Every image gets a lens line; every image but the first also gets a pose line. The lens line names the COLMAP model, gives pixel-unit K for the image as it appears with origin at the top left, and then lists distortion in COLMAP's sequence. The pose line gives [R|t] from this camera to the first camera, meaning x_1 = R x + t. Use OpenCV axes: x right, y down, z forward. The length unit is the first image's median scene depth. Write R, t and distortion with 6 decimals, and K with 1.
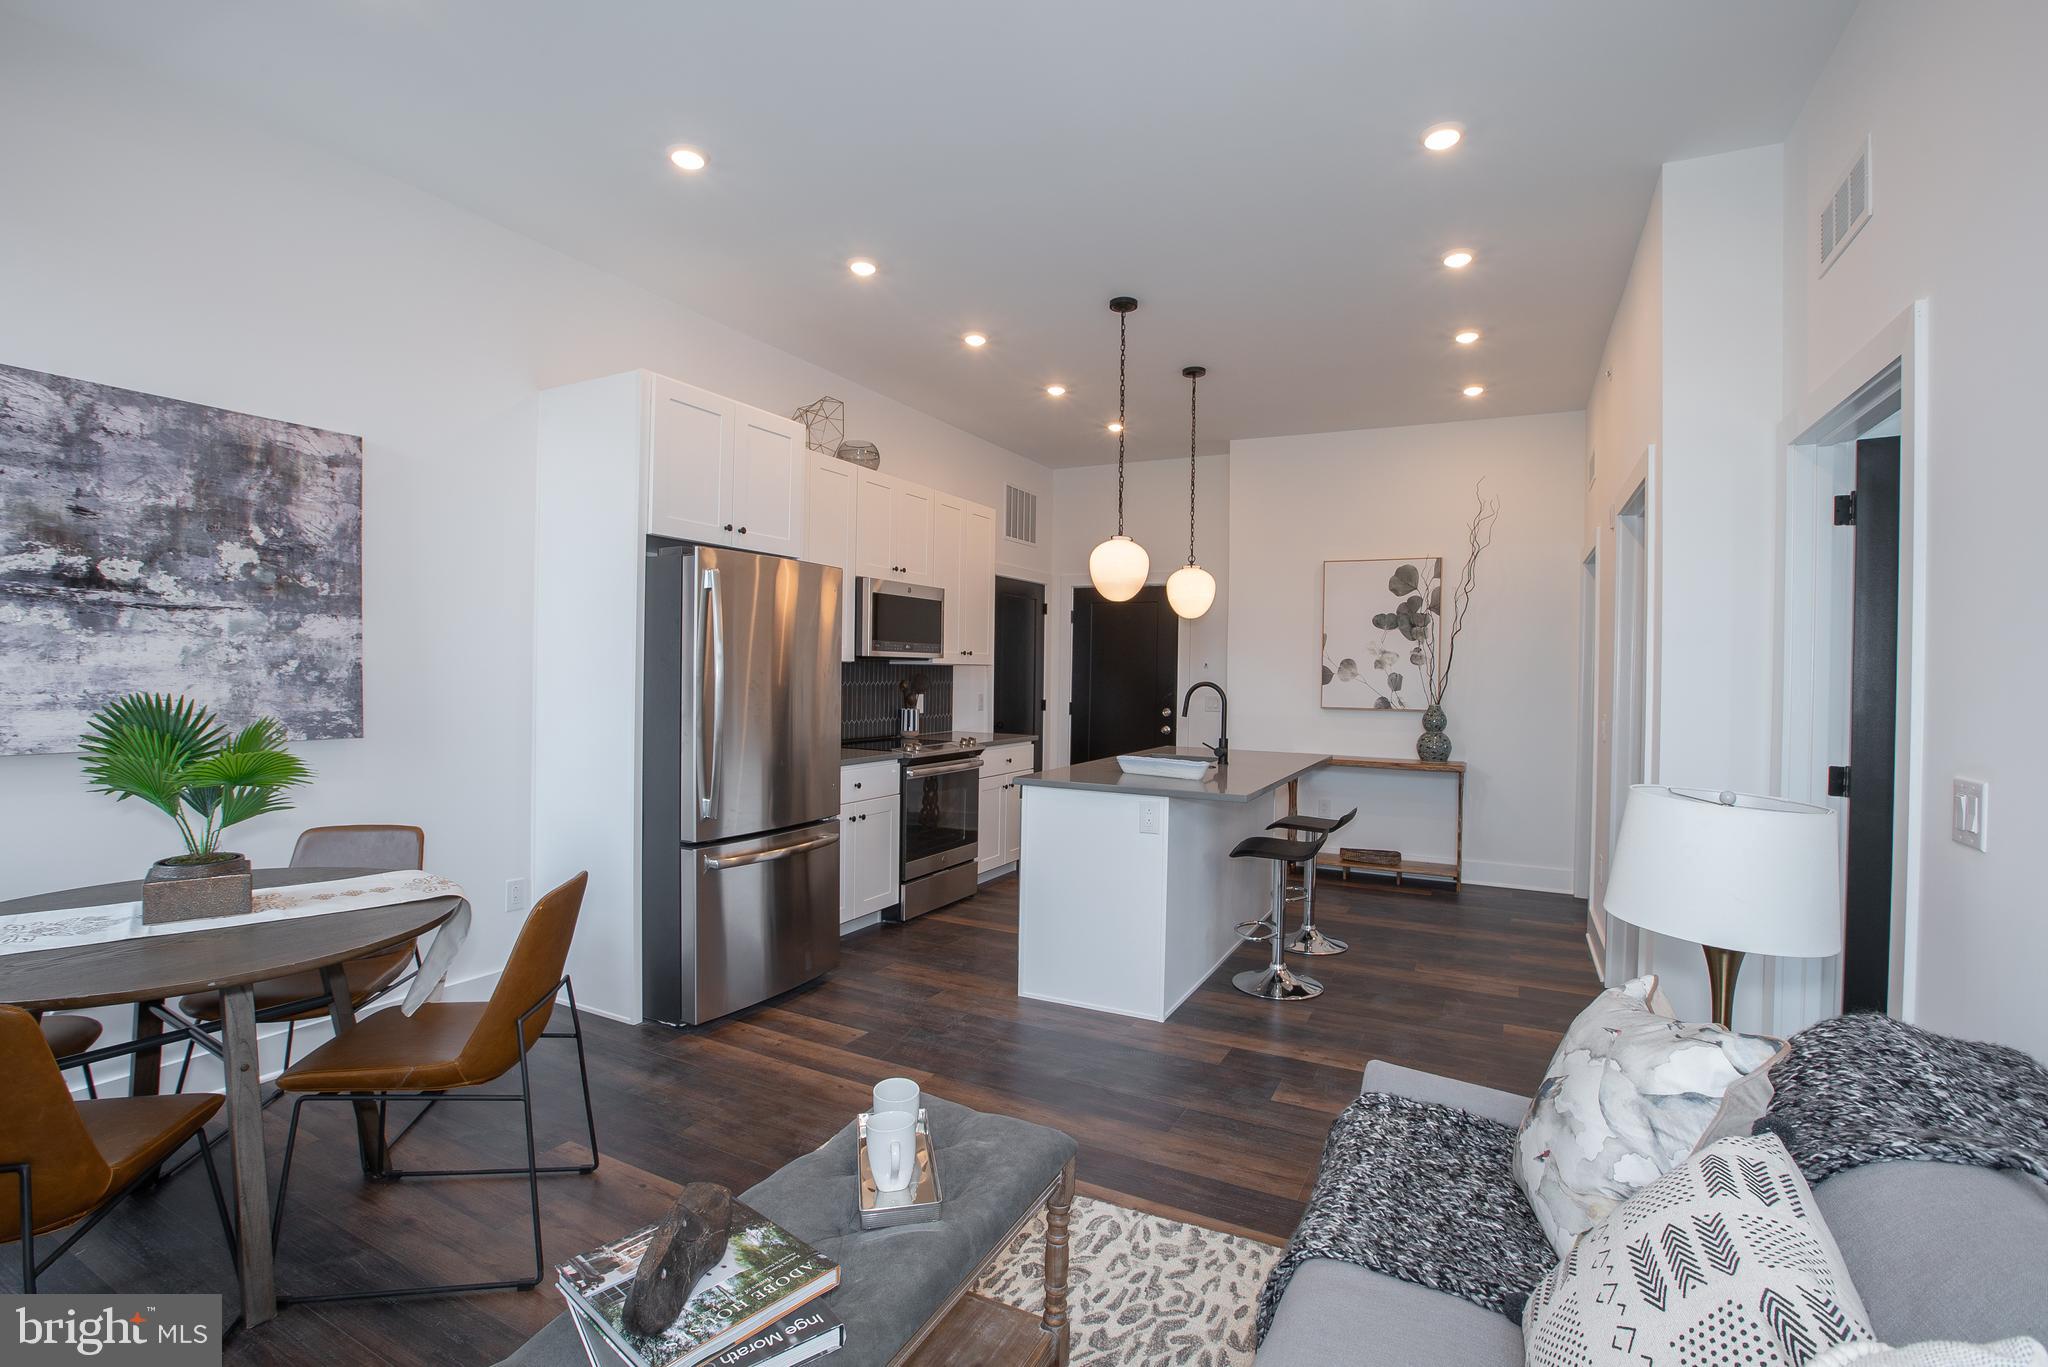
lens RADIAL K [[916.8, 0, 1031.7], [0, 916.8, 682.3], [0, 0, 1]] dist [-0.053331, 0.013895]
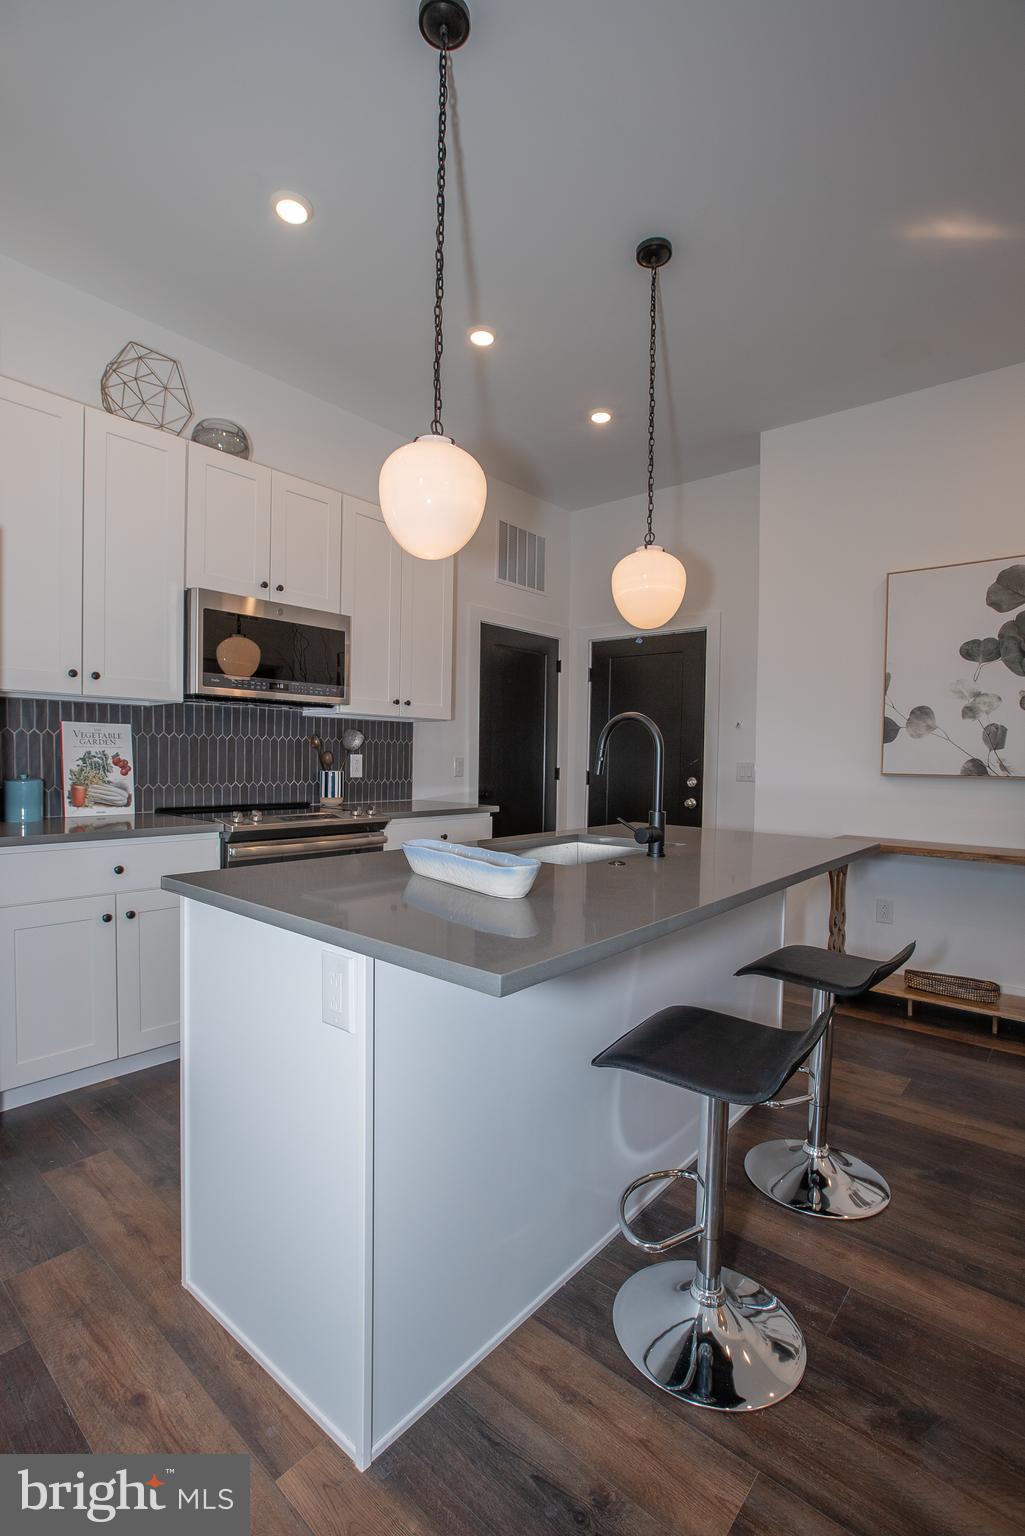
lens RADIAL K [[687.6, 0, 517.5], [0, 687.6, 784.0], [0, 0, 1]] dist [-0.053331, 0.013895]
pose [[0.973377, 0.010137, -0.228985, 0.165315], [-0.004954, 0.999719, 0.023202, 0.025191], [0.229156, -0.021450, 0.973153, 0.423174]]
